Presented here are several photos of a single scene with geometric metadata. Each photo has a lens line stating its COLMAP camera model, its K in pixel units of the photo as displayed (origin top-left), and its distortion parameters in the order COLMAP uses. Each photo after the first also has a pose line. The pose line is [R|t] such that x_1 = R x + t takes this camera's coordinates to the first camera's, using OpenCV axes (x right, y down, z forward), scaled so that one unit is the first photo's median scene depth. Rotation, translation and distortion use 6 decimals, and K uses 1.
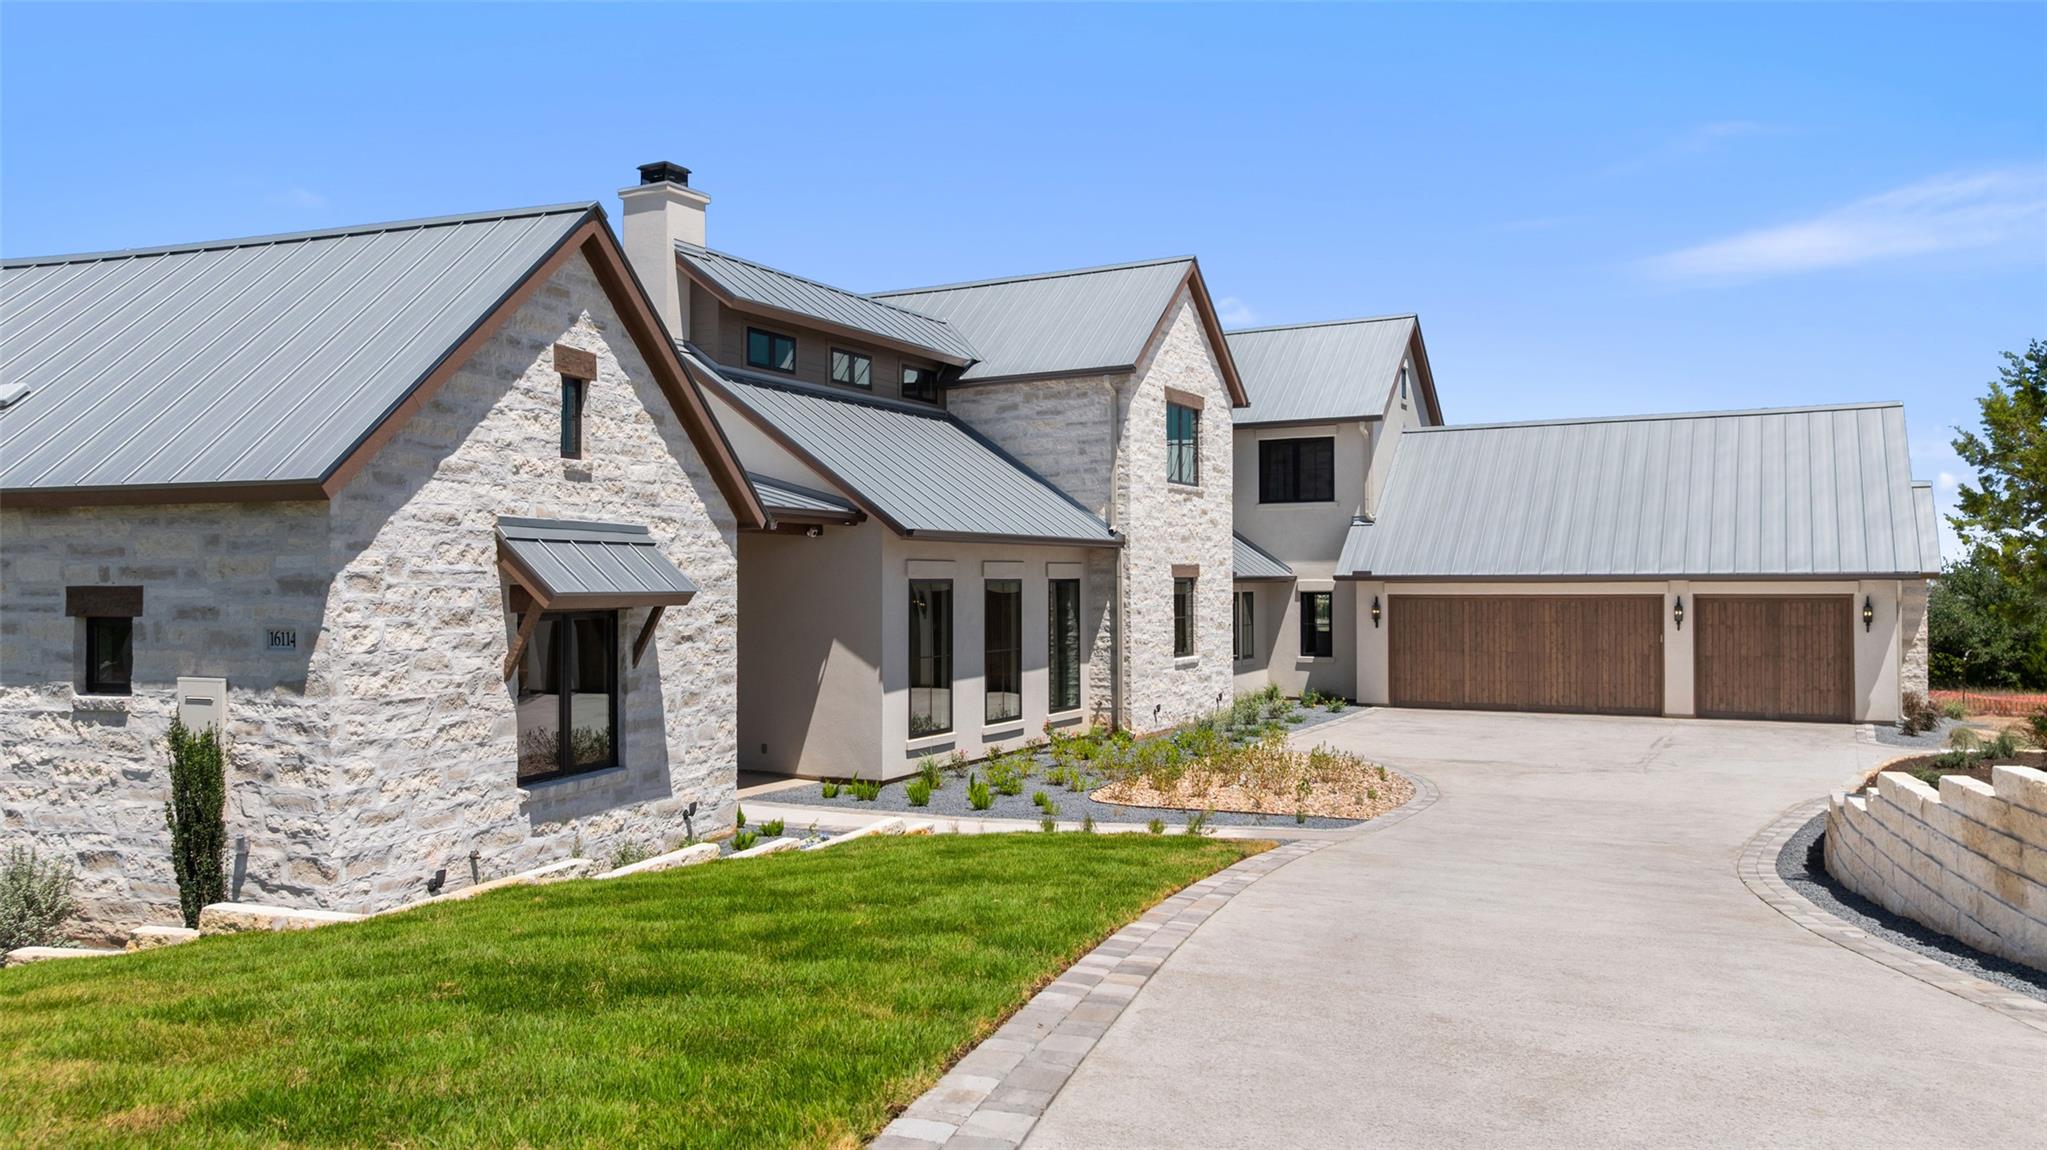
lens RADIAL K [[1427.9, 0, 1023.5], [0, 1427.9, 575.0], [0, 0, 1]] dist [-0.002852, 0.000131]
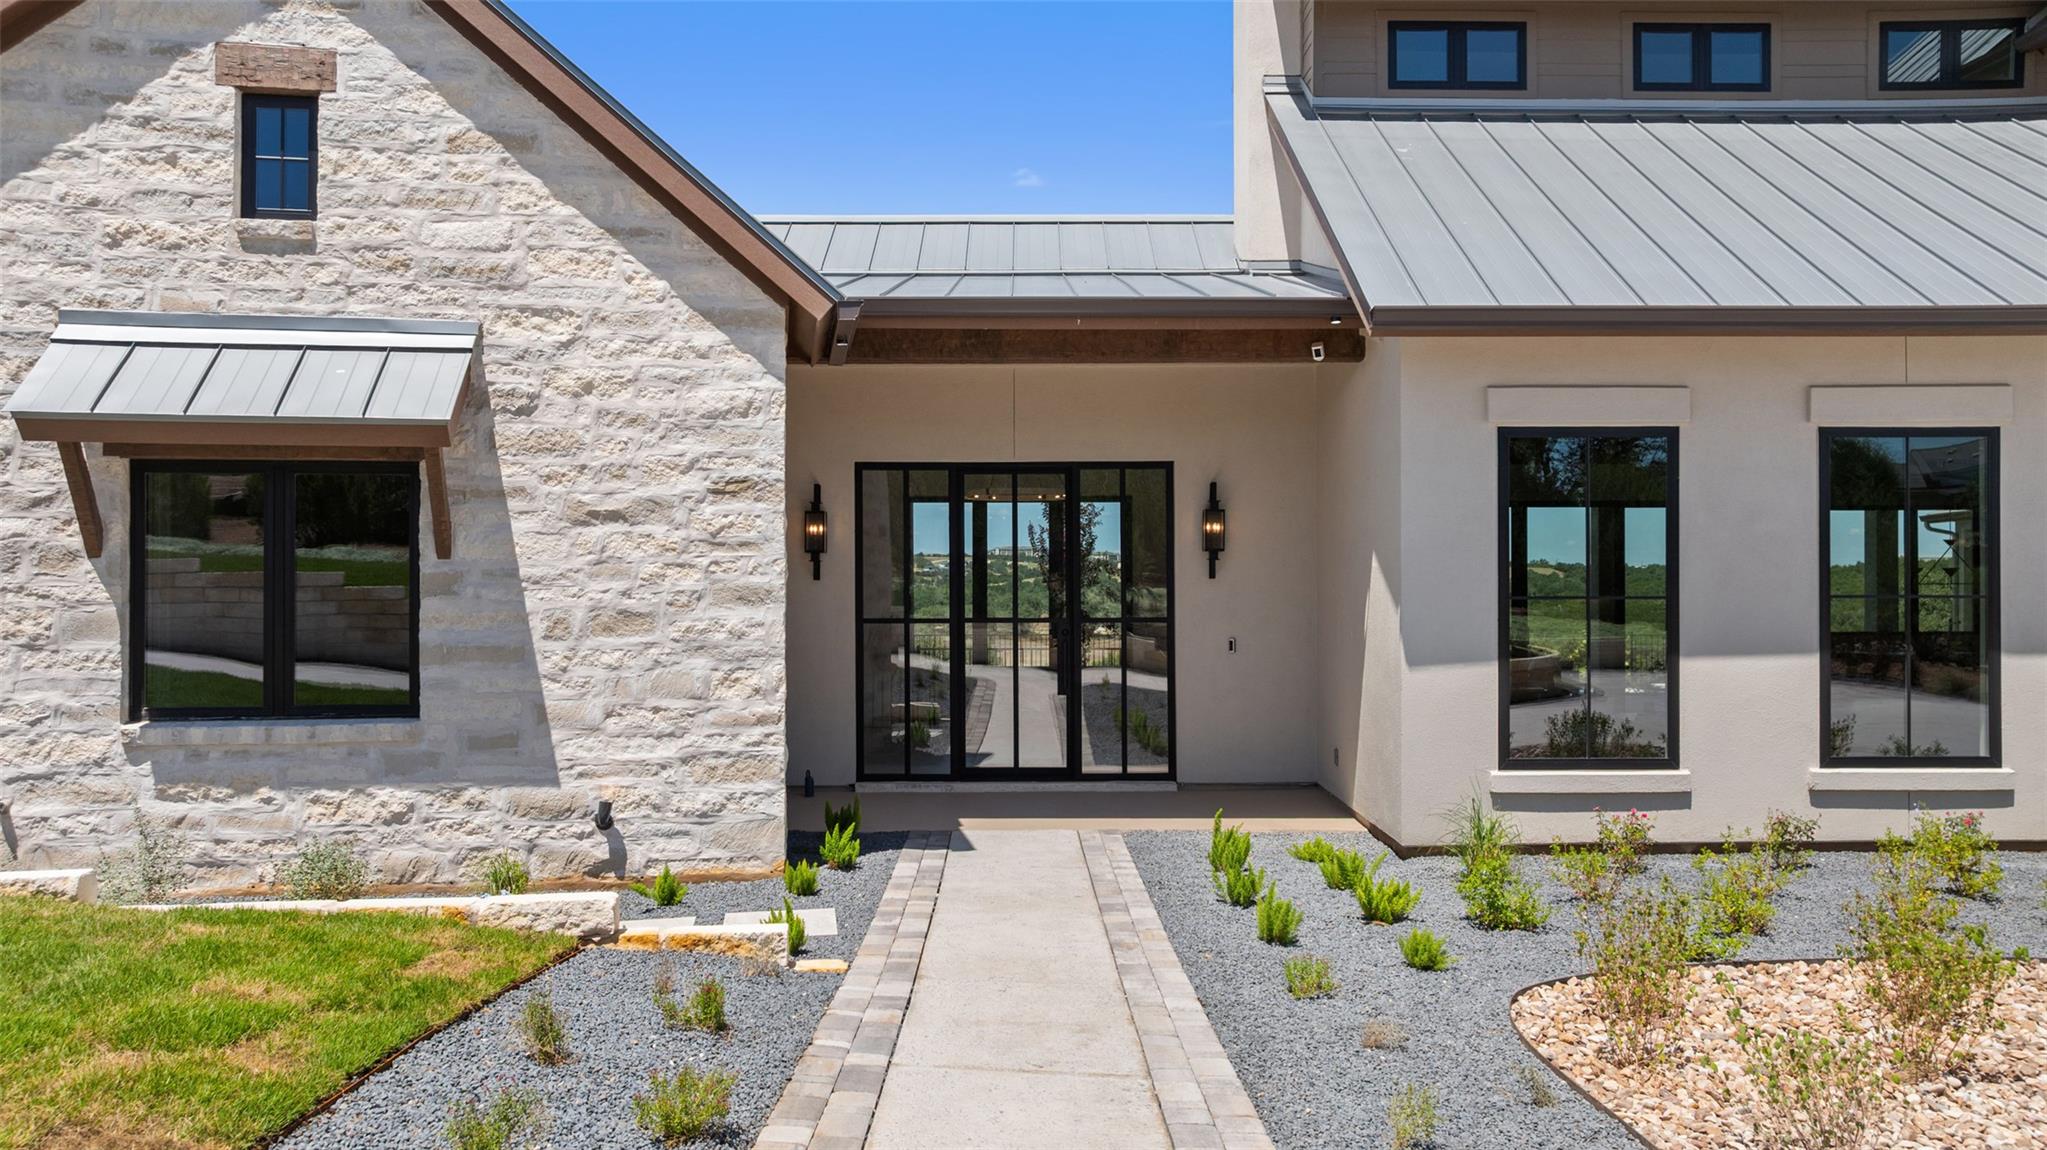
lens RADIAL K [[1476.7, 0, 1023.5], [0, 1476.7, 575.0], [0, 0, 1]] dist [-0.036492, 0.037727]
pose [[0.479513, -0.005563, -0.877517, 0.390024], [0.004372, 0.999983, -0.003950, 0.076023], [0.877524, -0.001942, 0.479529, 0.920028]]
